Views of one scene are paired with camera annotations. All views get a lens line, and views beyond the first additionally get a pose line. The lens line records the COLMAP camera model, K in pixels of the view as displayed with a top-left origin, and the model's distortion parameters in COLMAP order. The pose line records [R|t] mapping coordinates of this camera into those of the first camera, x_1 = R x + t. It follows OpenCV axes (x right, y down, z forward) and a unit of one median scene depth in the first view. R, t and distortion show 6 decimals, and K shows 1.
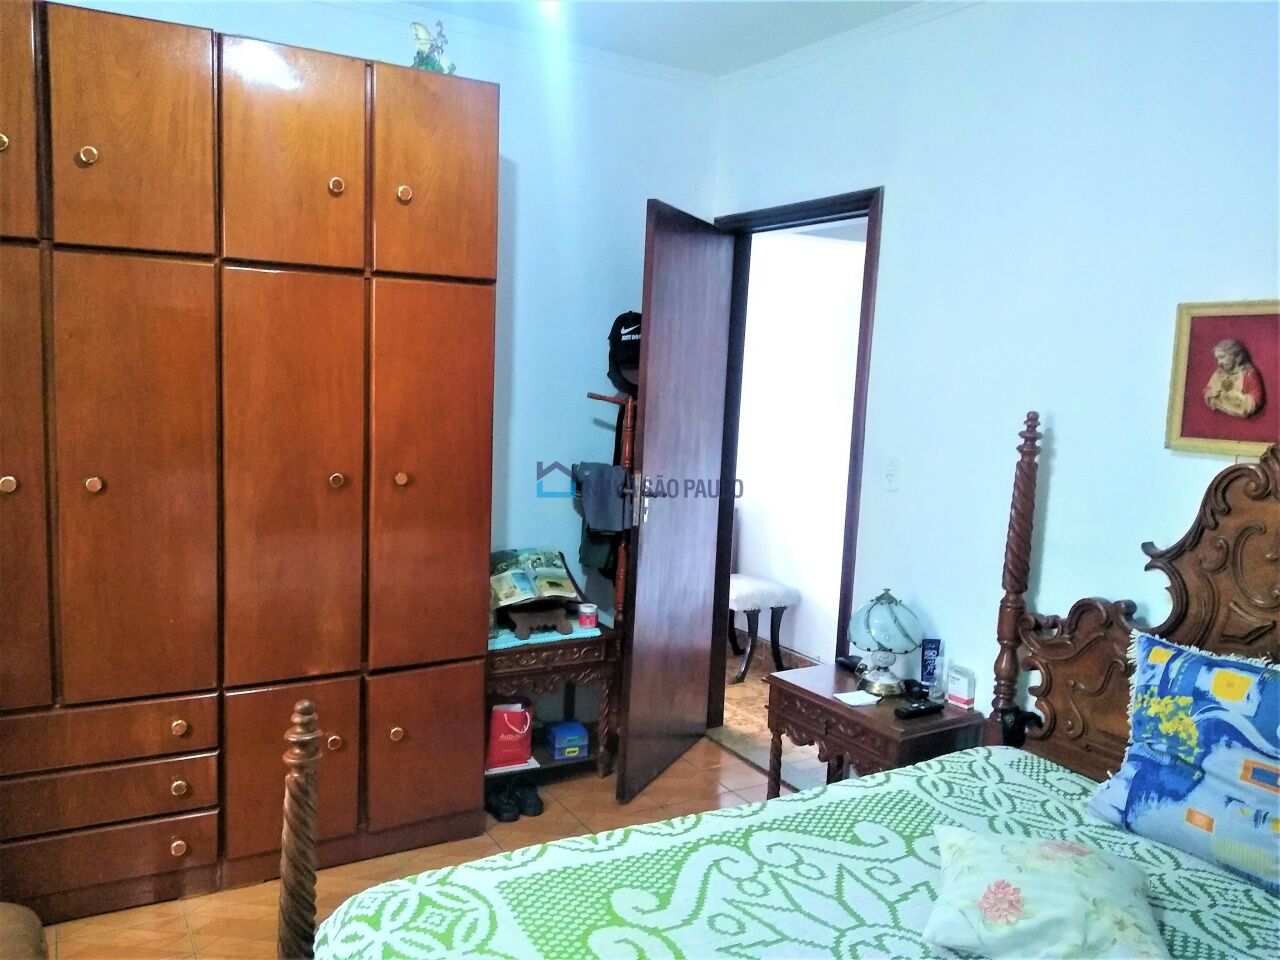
lens RADIAL K [[982.7, 0, 640.0], [0, 982.7, 480.0], [0, 0, 1]] dist [0.082788, -0.142848]
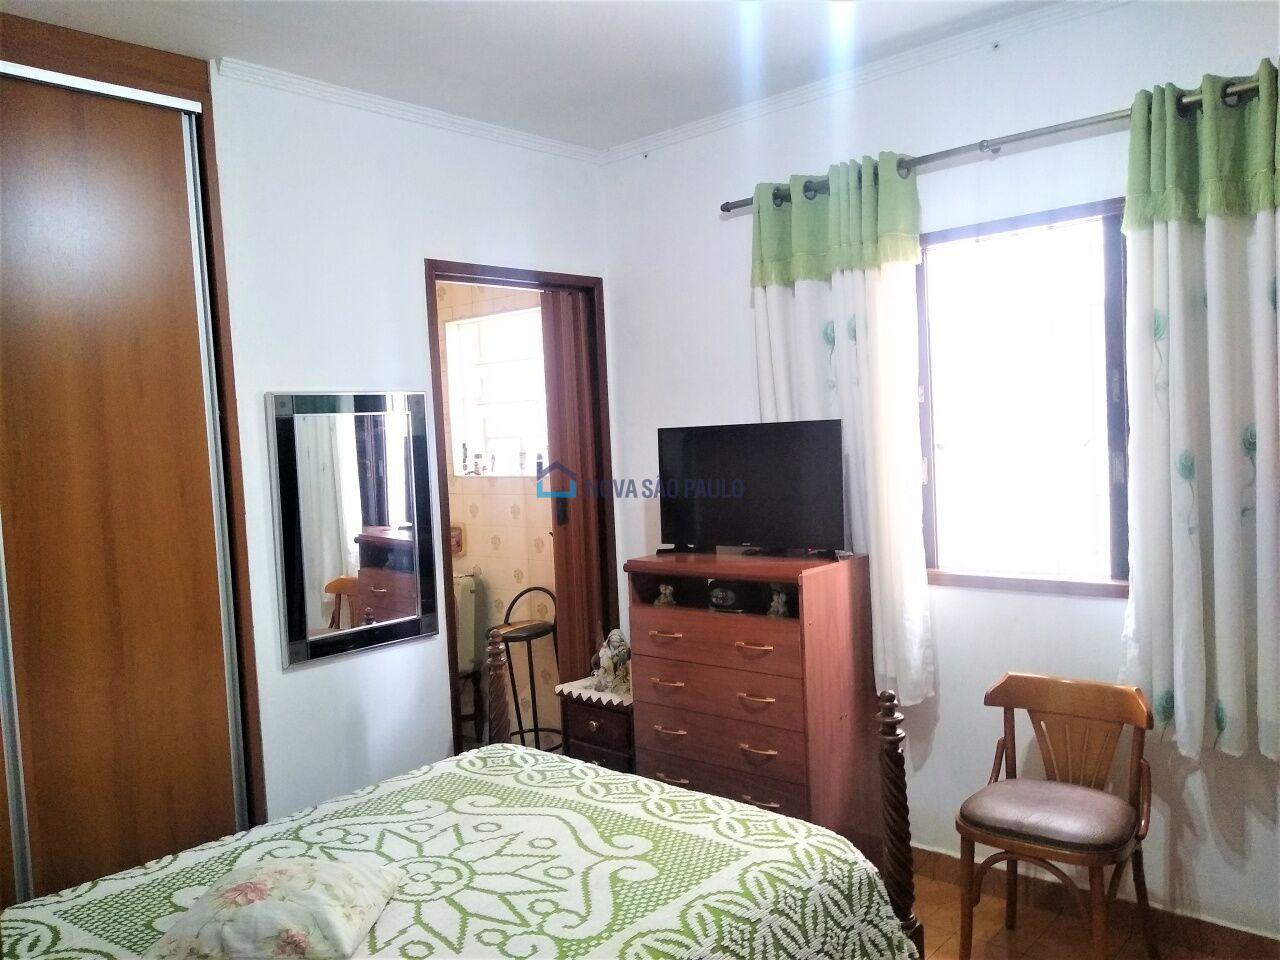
lens RADIAL K [[982.7, 0, 640.0], [0, 982.7, 480.0], [0, 0, 1]] dist [0.082788, -0.142848]
pose [[-0.952532, 0.016639, -0.303982, 0.336207], [-0.027507, 0.989717, 0.140368, -0.207941], [0.303192, 0.142067, -0.942280, 1.989257]]
